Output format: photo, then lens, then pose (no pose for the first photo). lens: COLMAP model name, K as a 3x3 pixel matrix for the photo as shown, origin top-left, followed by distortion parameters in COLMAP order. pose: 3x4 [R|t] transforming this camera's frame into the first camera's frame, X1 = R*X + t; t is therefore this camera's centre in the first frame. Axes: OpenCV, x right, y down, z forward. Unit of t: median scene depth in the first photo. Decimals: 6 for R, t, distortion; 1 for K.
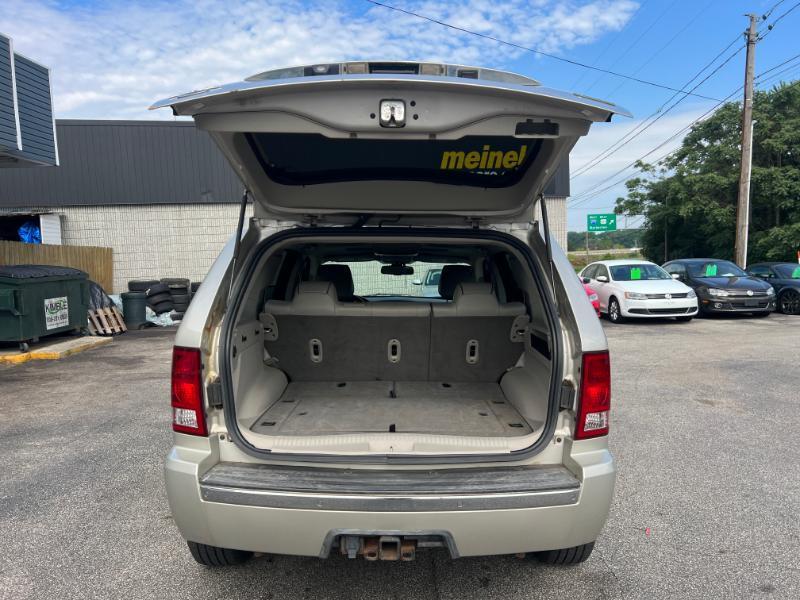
lens RADIAL K [[604.8, 0, 405.6], [0, 604.8, 301.1], [0, 0, 1]] dist [0.046765, -0.053129]
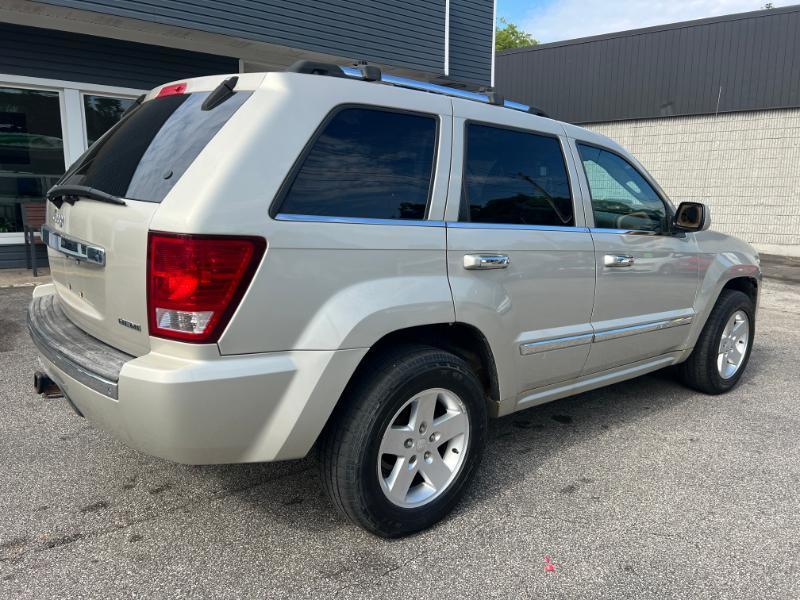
lens RADIAL K [[604.8, 0, 402.8], [0, 604.8, 303.8], [0, 0, 1]] dist [0.046765, -0.053129]
pose [[0.633193, 0.180017, -0.752769, 0.174265], [-0.090409, 0.983121, 0.159056, 0.003746], [0.768696, -0.032656, 0.638780, 0.114257]]
